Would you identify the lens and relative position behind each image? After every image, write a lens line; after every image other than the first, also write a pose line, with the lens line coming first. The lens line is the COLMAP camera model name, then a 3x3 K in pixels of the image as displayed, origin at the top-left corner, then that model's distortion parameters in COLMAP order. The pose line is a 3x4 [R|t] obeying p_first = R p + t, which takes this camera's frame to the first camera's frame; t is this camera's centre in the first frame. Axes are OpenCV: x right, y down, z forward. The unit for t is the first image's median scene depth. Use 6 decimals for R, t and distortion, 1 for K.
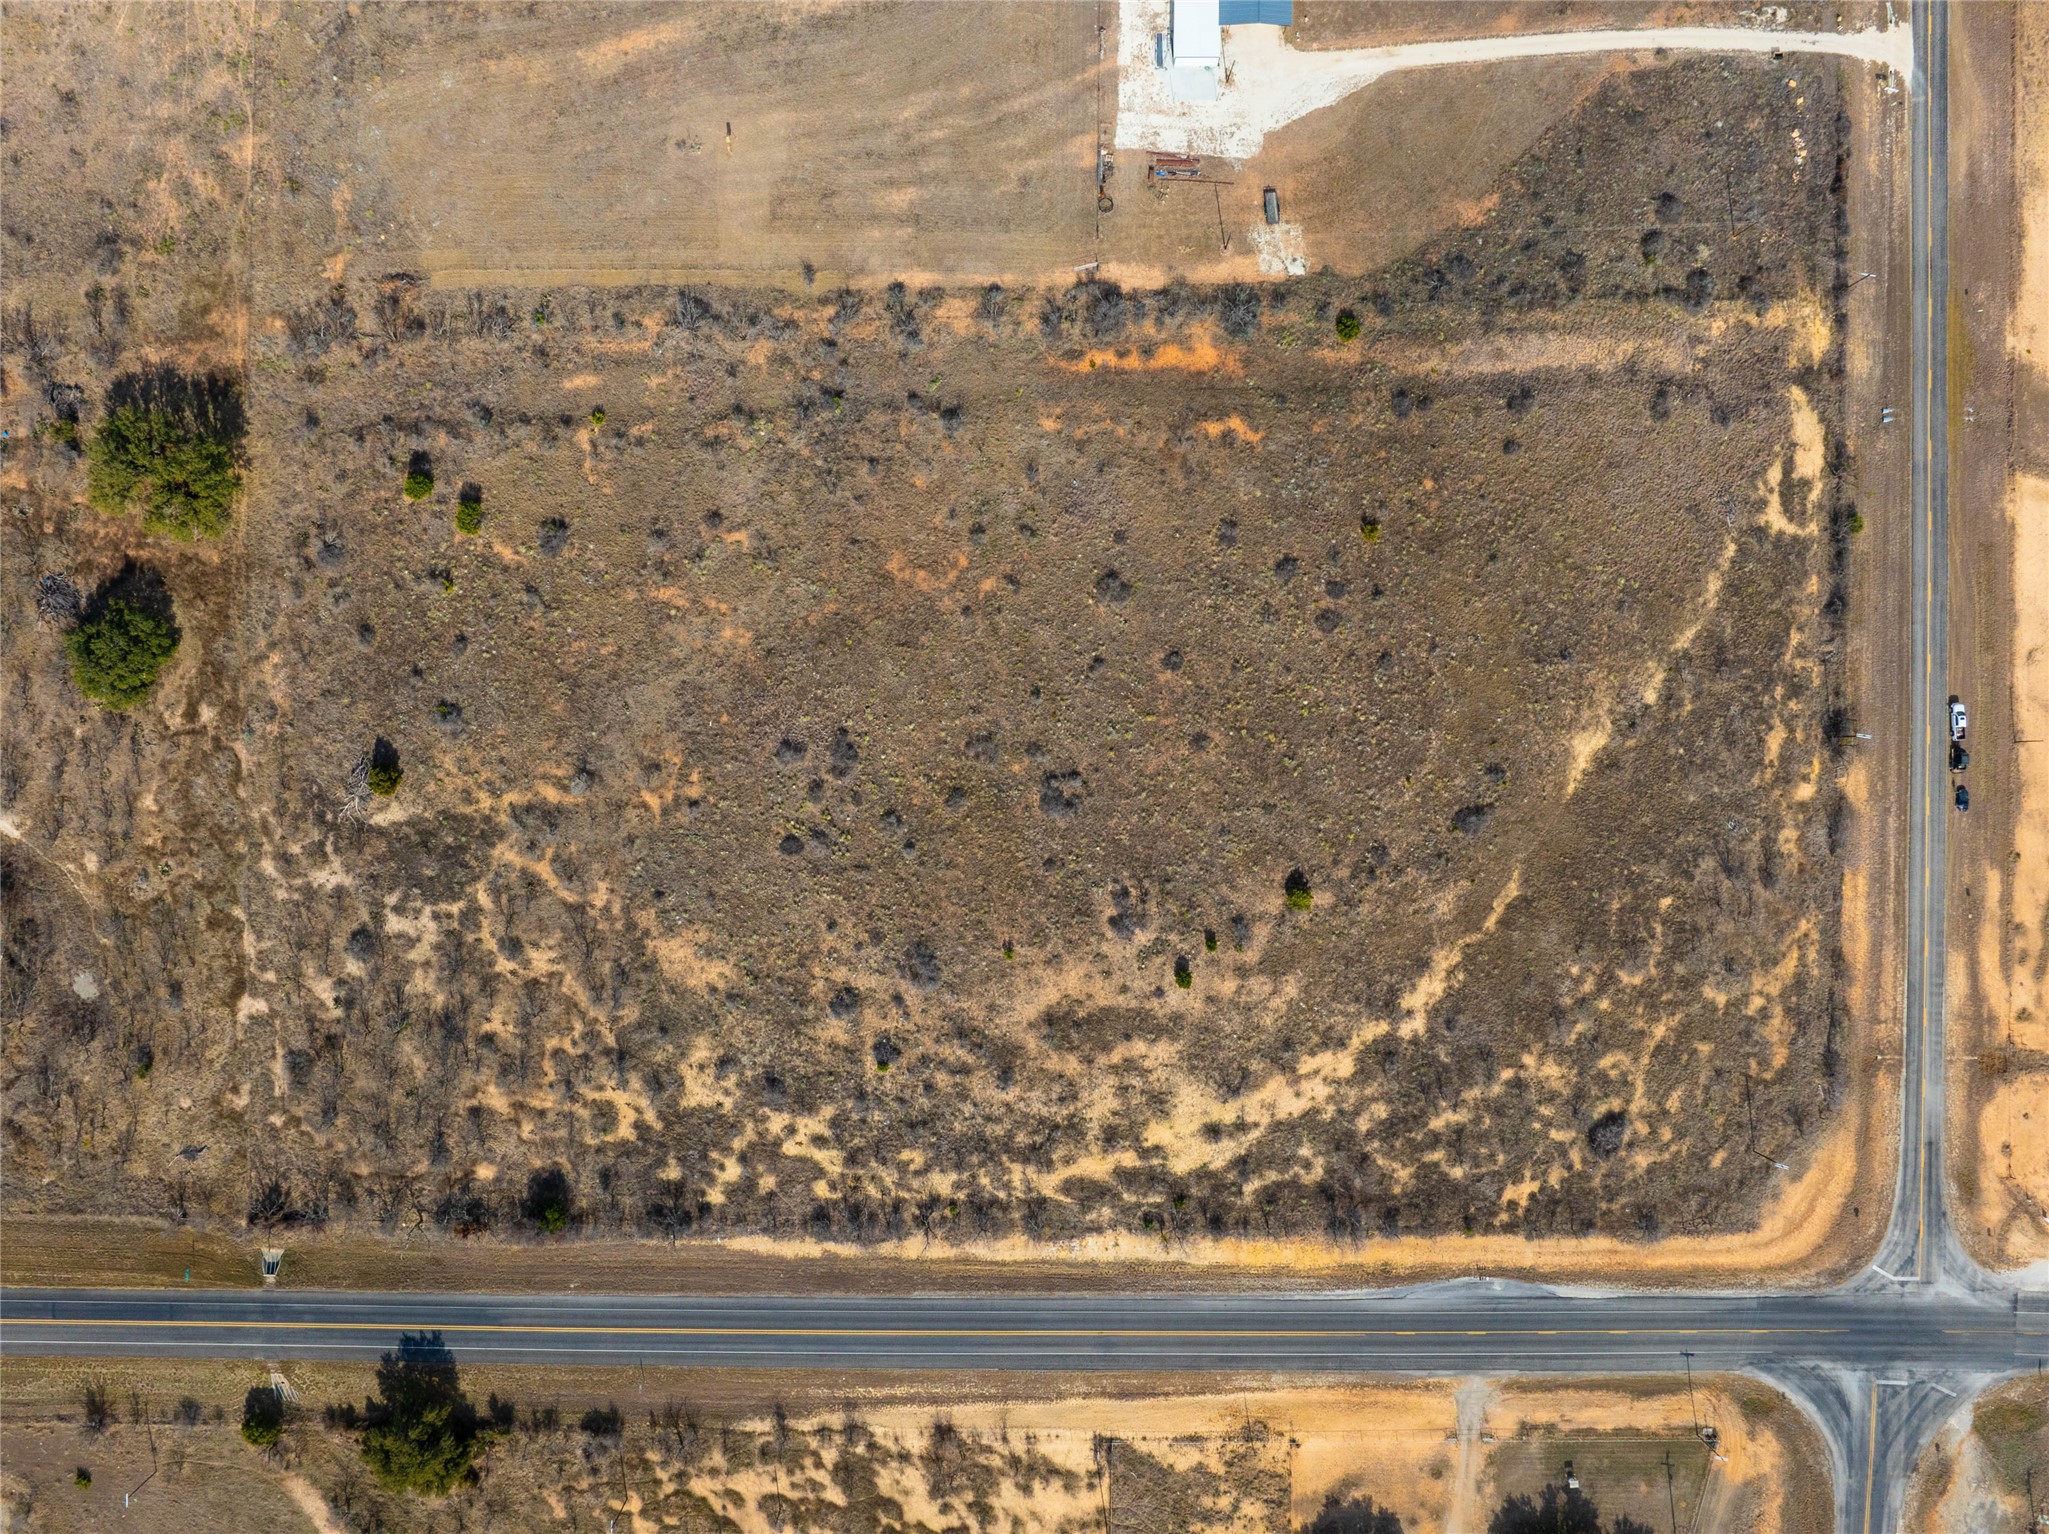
lens RADIAL K [[1440.5, 0, 1024.5], [0, 1440.5, 767.0], [0, 0, 1]] dist [-0.037503, 0.002059]
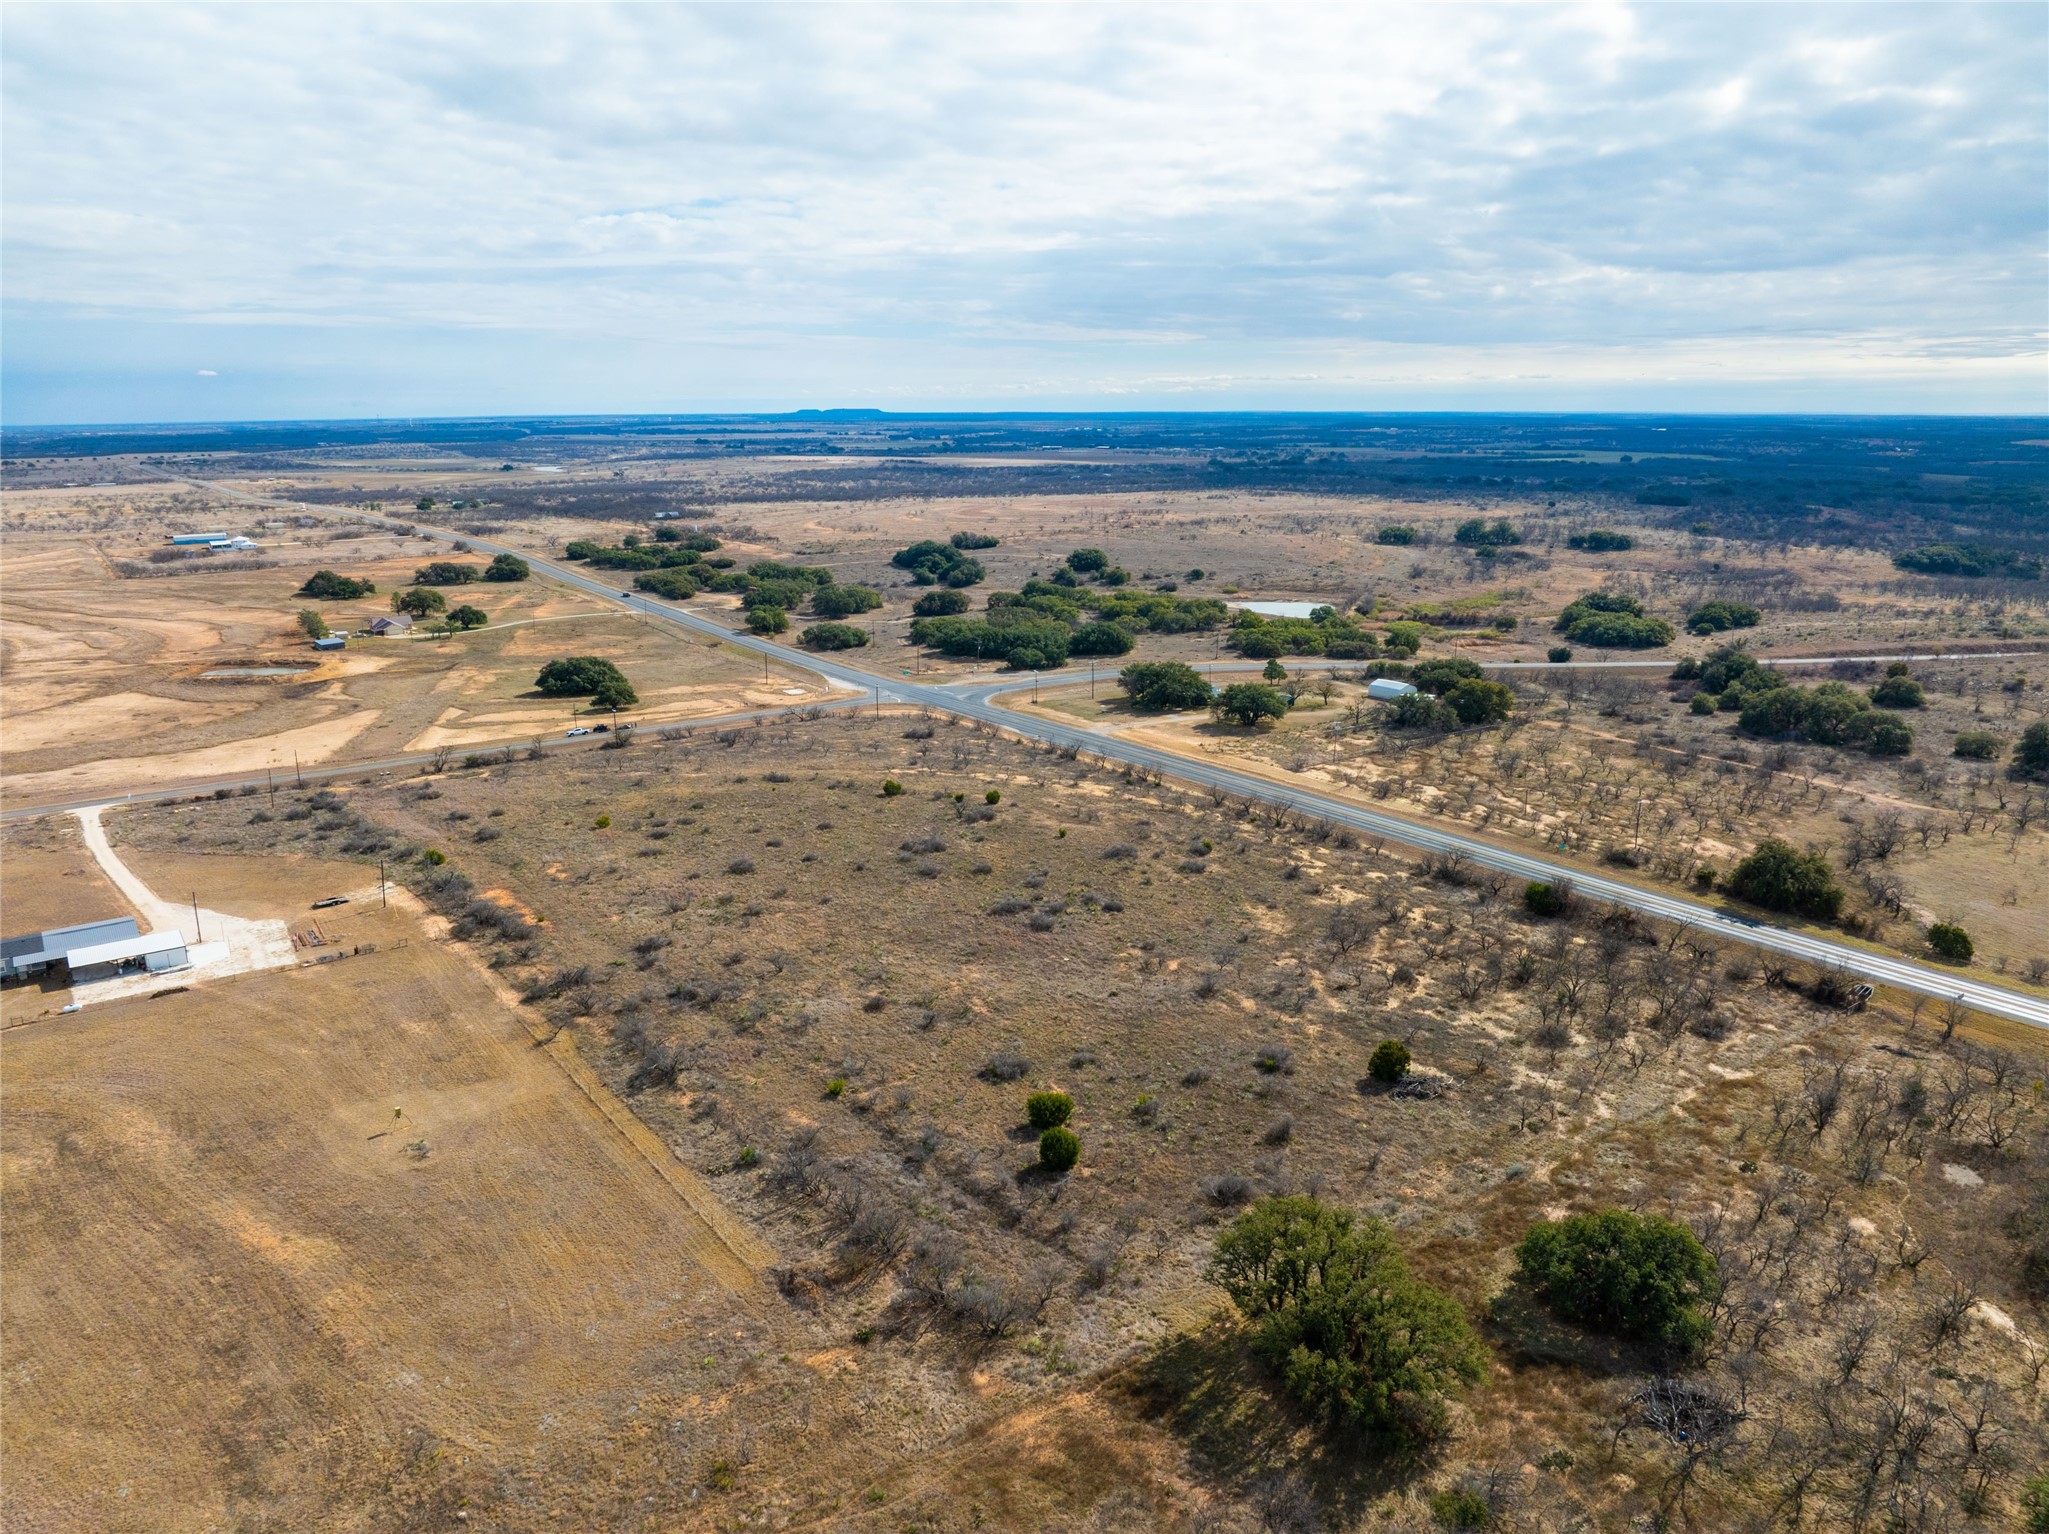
lens RADIAL K [[1440.5, 0, 1024.5], [0, 1440.5, 767.0], [0, 0, 1]] dist [-0.037503, 0.002059]
pose [[-0.596987, -0.182874, 0.781130, -0.895914], [0.802196, -0.147472, 0.578562, -0.564281], [0.009391, 0.972013, 0.234739, 0.662227]]
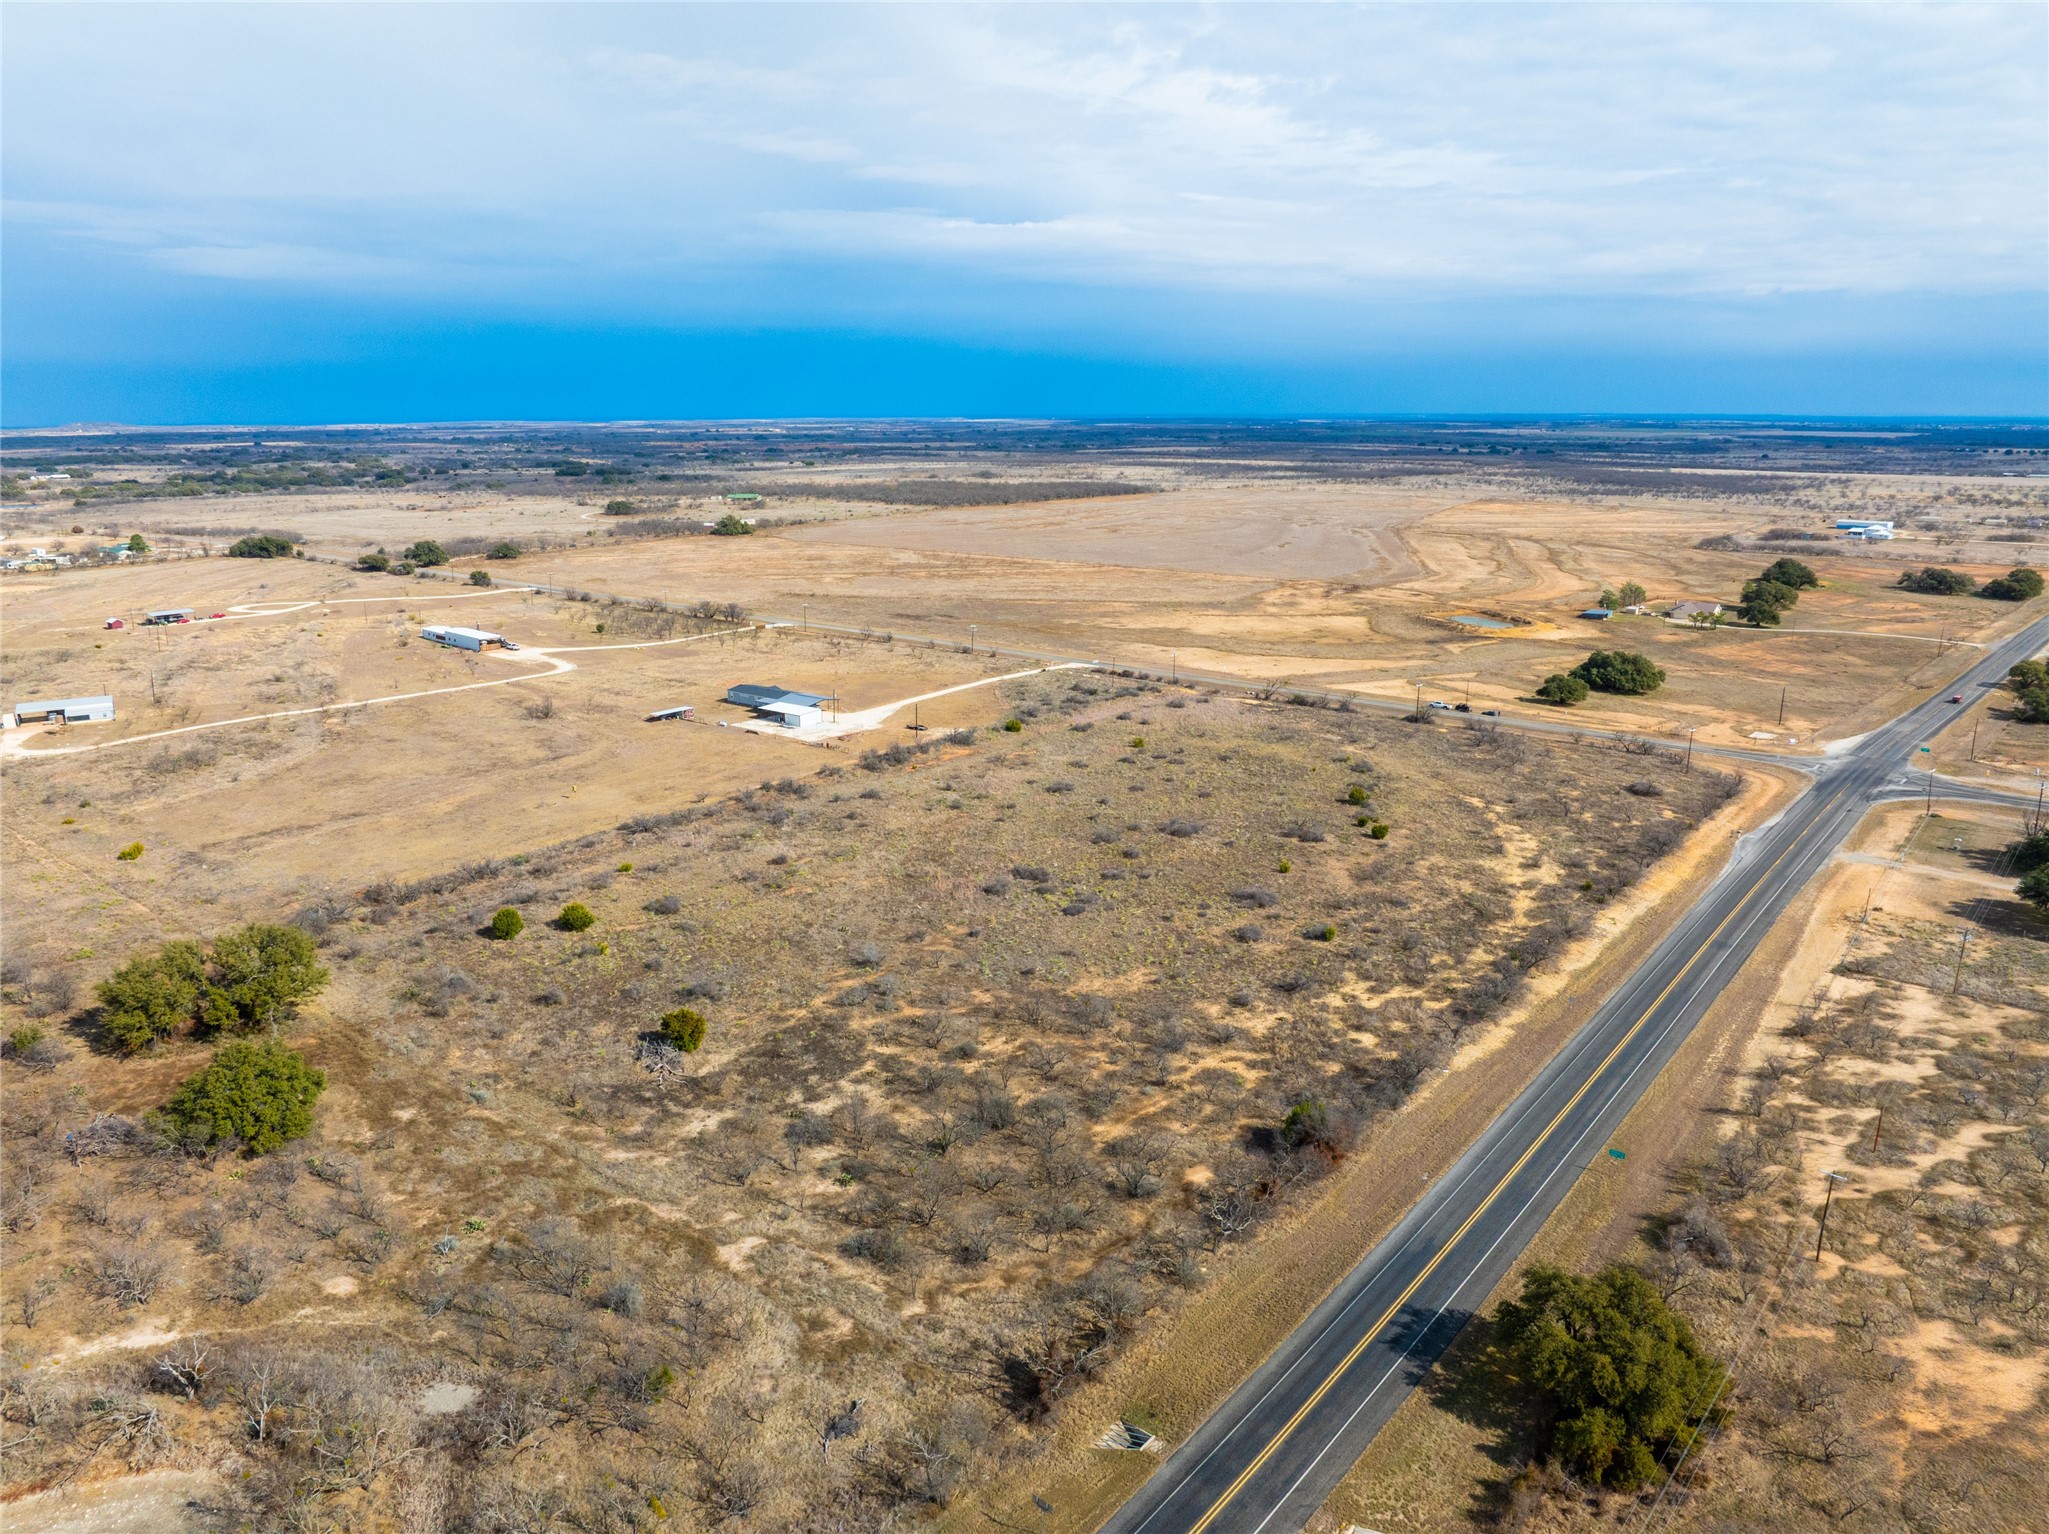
lens RADIAL K [[1440.5, 0, 1024.5], [0, 1440.5, 767.0], [0, 0, 1]] dist [-0.037503, 0.002059]
pose [[0.618802, -0.184231, 0.763638, -0.887483], [0.785537, 0.150110, -0.600332, 0.583844], [-0.004030, 0.971353, 0.237608, 0.679136]]
